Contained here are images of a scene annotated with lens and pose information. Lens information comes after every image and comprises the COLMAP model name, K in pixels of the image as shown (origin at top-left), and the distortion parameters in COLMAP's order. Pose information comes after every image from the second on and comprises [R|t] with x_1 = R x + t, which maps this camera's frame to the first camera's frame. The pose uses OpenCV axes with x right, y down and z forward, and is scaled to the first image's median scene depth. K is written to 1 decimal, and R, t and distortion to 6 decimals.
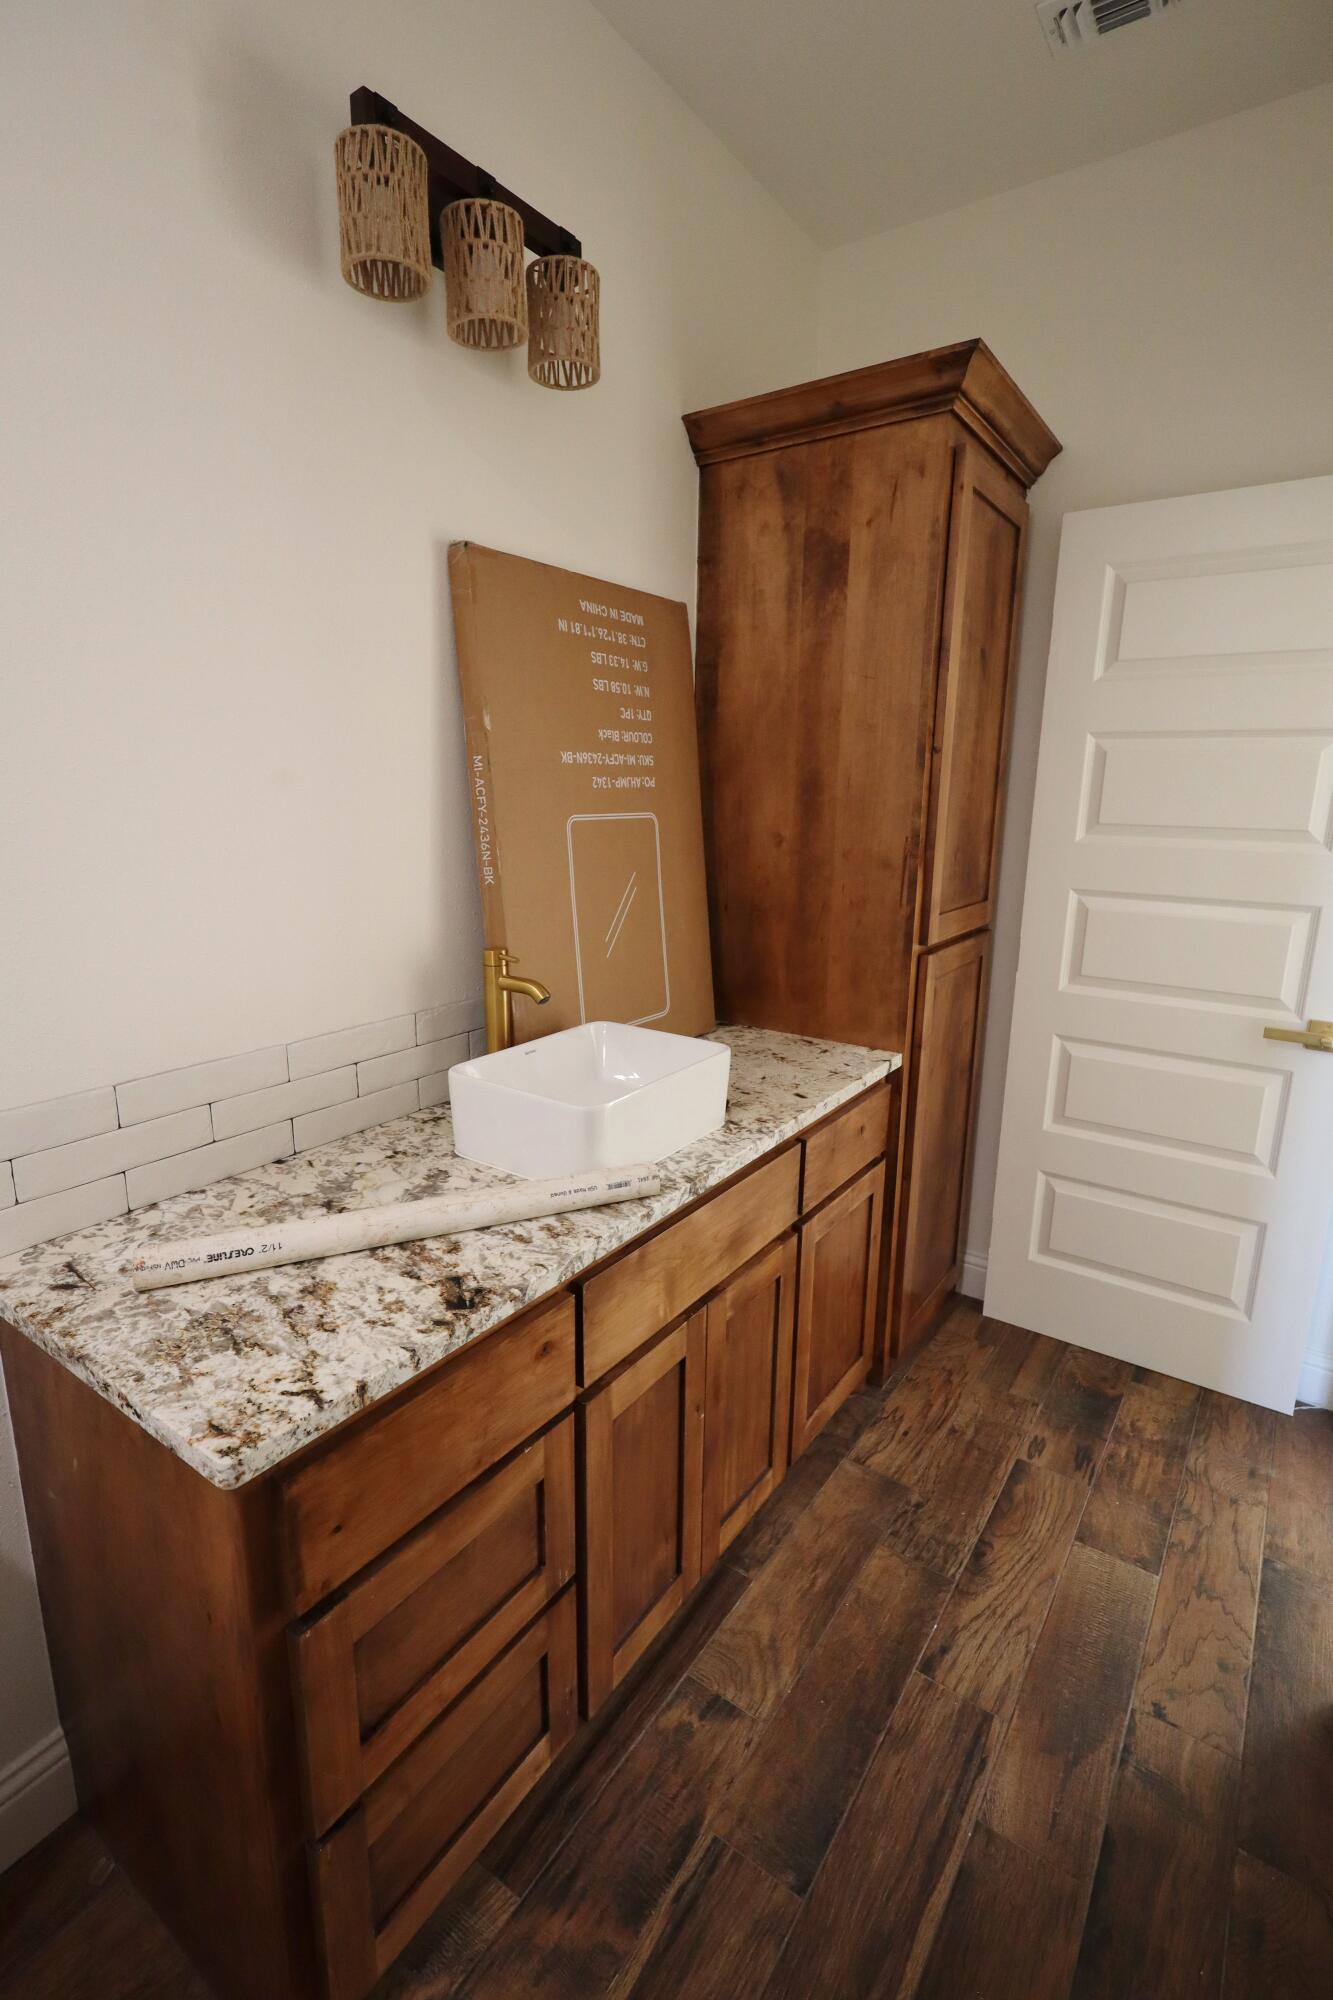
lens RADIAL K [[927.1, 0, 669.2], [0, 927.1, 998.0], [0, 0, 1]] dist [0.001261, 0.000181]
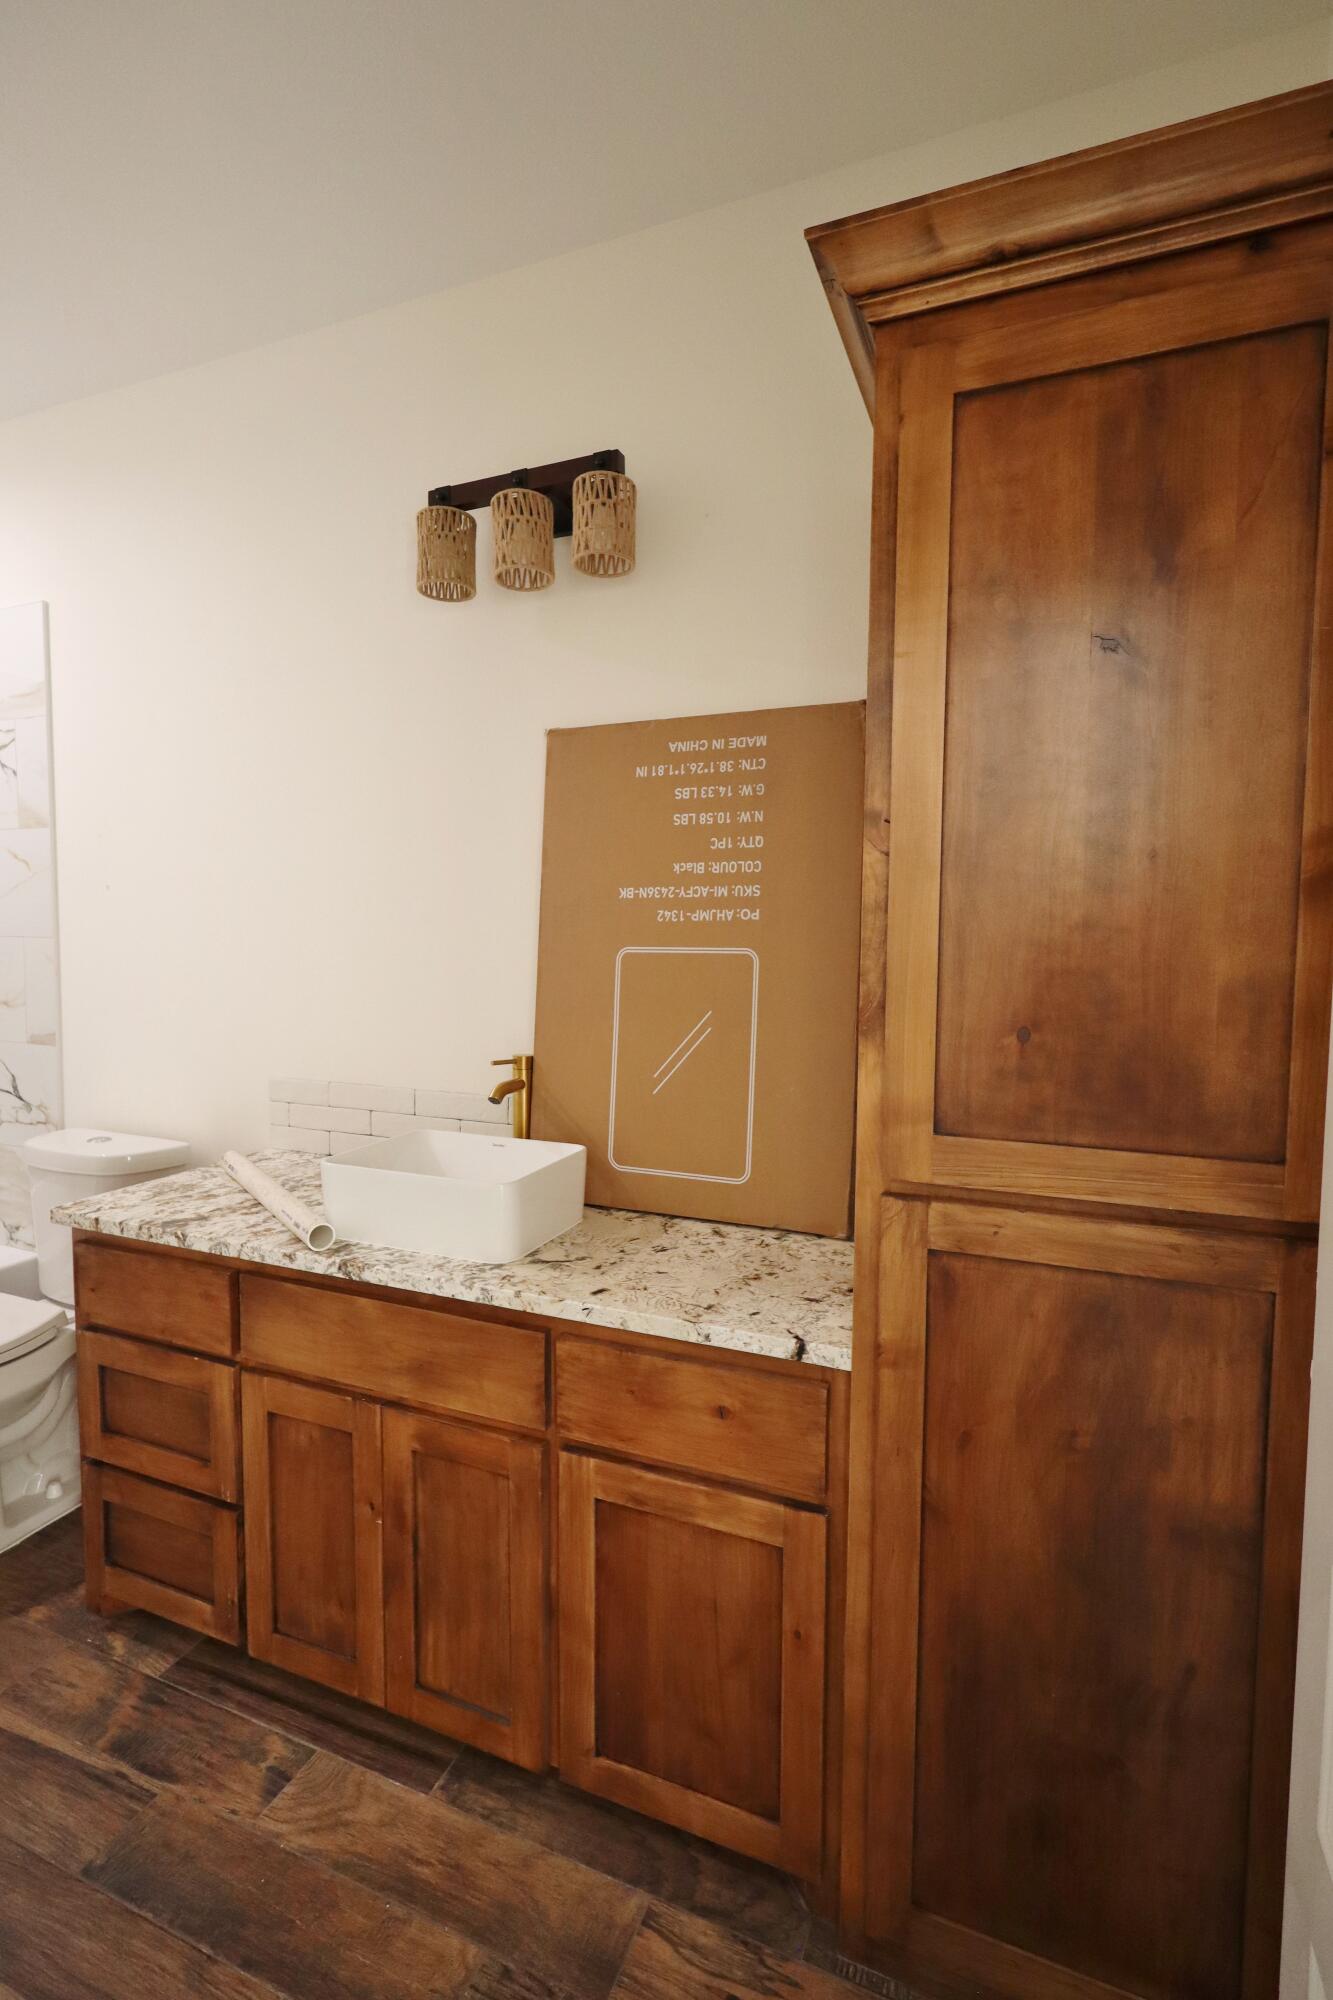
lens RADIAL K [[927.1, 0, 670.4], [0, 927.1, 1001.1], [0, 0, 1]] dist [0.001261, 0.000181]
pose [[0.213198, 0.056866, -0.975353, 1.000392], [-0.222803, 0.974830, 0.008134, -0.171715], [0.951265, 0.215577, 0.220502, 0.904517]]
